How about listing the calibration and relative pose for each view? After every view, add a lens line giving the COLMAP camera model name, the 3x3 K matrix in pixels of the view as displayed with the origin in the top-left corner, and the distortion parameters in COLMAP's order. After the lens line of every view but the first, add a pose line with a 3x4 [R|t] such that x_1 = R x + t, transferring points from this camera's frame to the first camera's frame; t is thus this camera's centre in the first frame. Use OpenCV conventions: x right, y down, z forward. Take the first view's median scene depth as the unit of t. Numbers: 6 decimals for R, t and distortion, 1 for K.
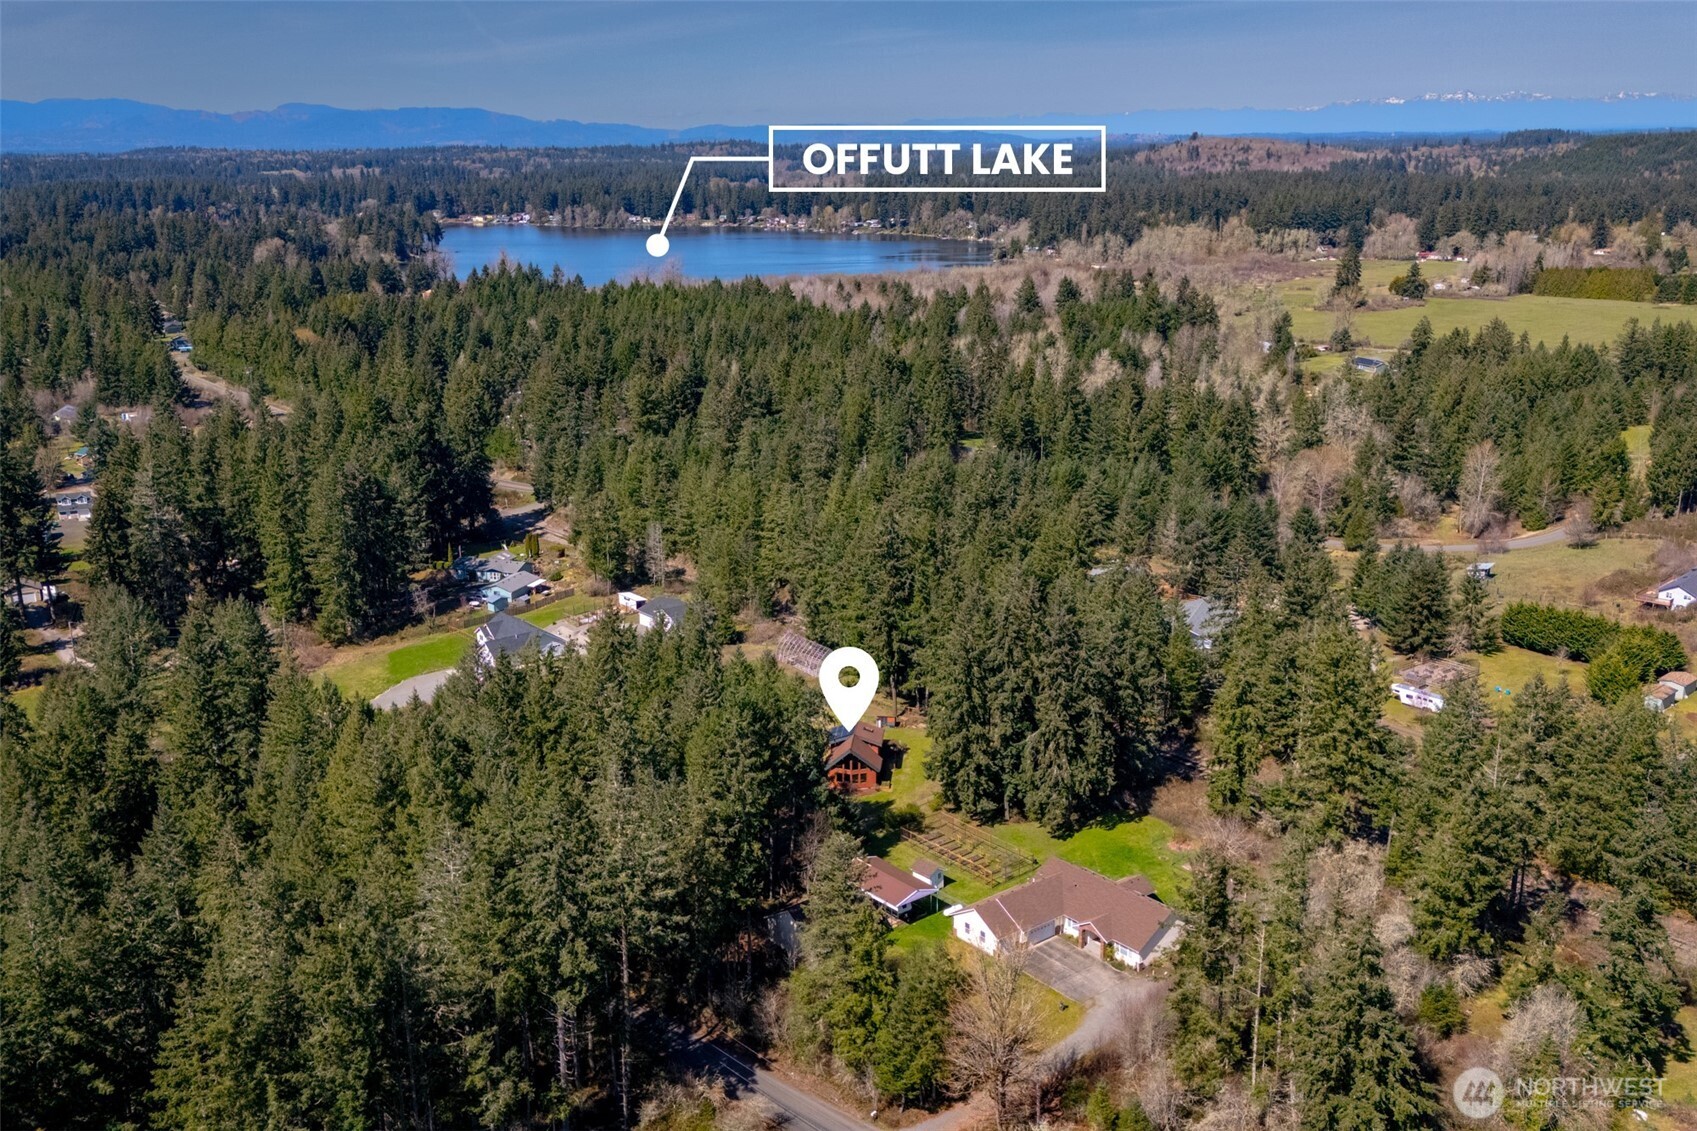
lens RADIAL K [[1407.8, 0, 848.5], [0, 1407.8, 565.5], [0, 0, 1]] dist [-0.005619, -0.004964]
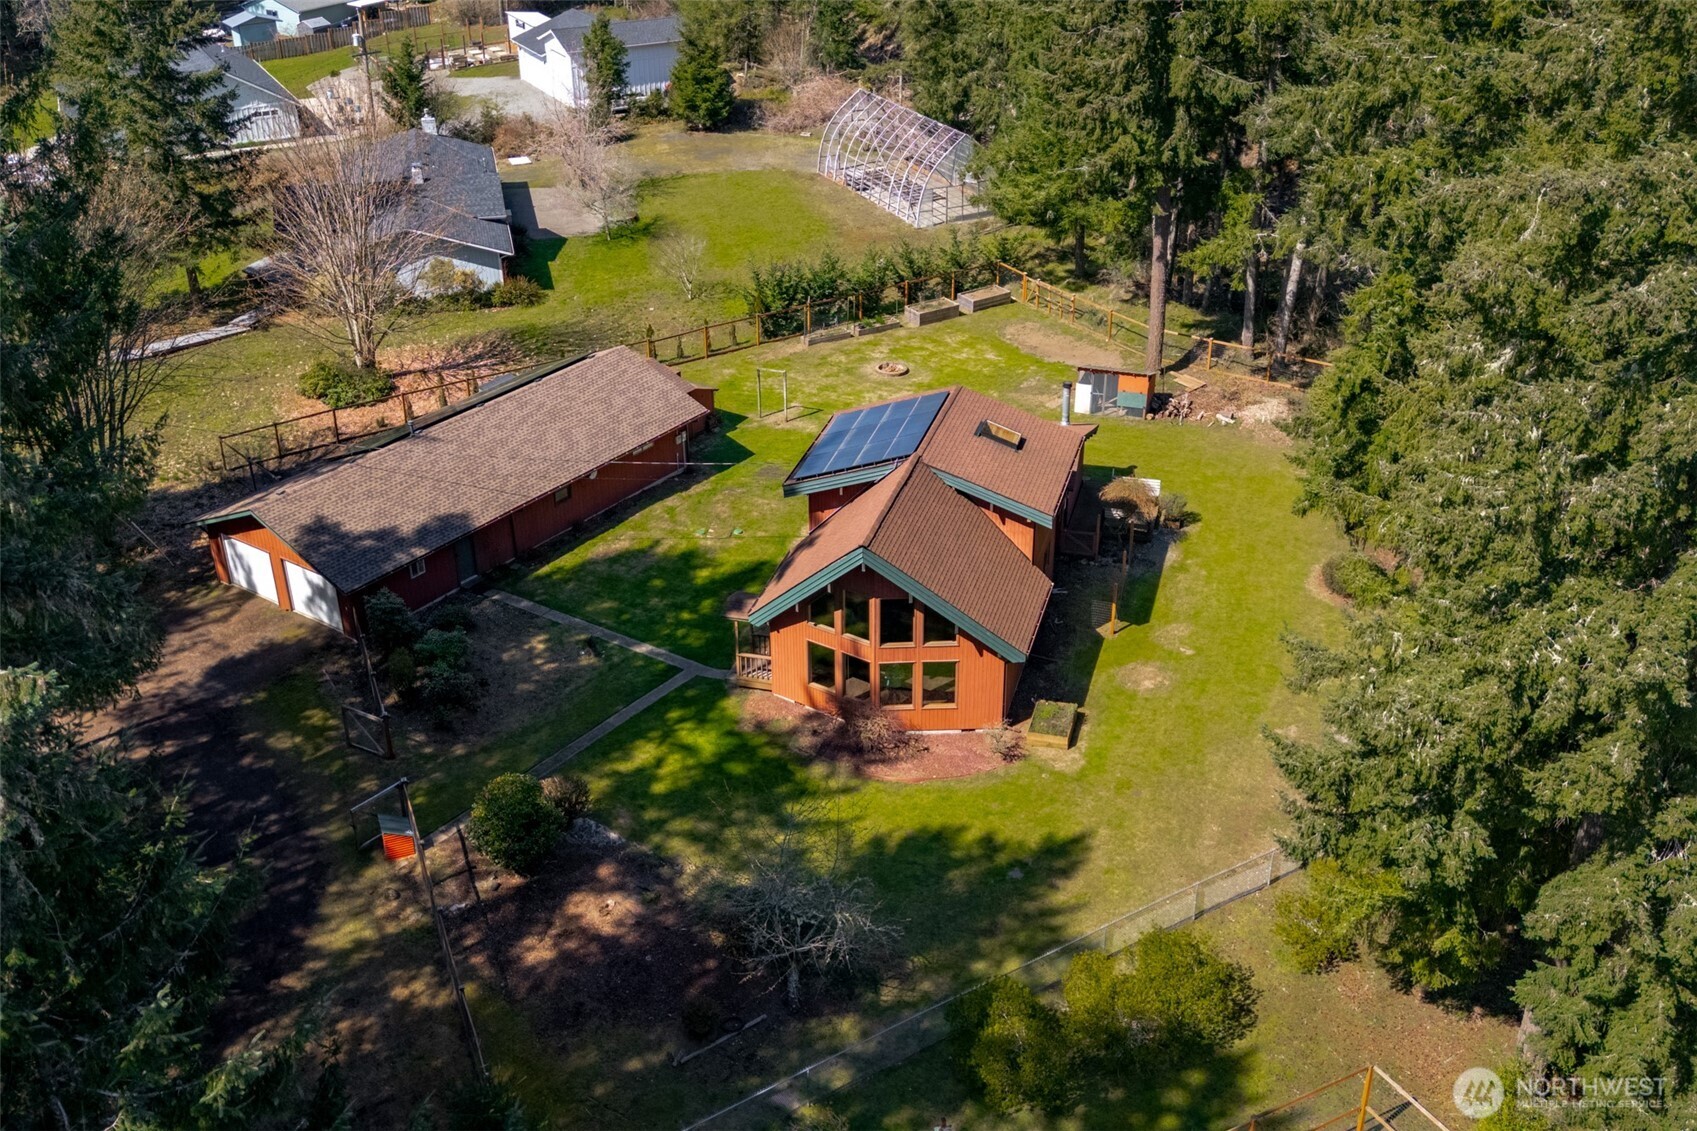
lens RADIAL K [[1407.8, 0, 848.5], [0, 1407.8, 565.5], [0, 0, 1]] dist [-0.005619, -0.004964]
pose [[0.977983, 0.091059, -0.187768, 0.033168], [-0.039291, 0.964032, 0.262864, 0.083578], [0.204950, -0.249699, 0.946386, 0.810073]]
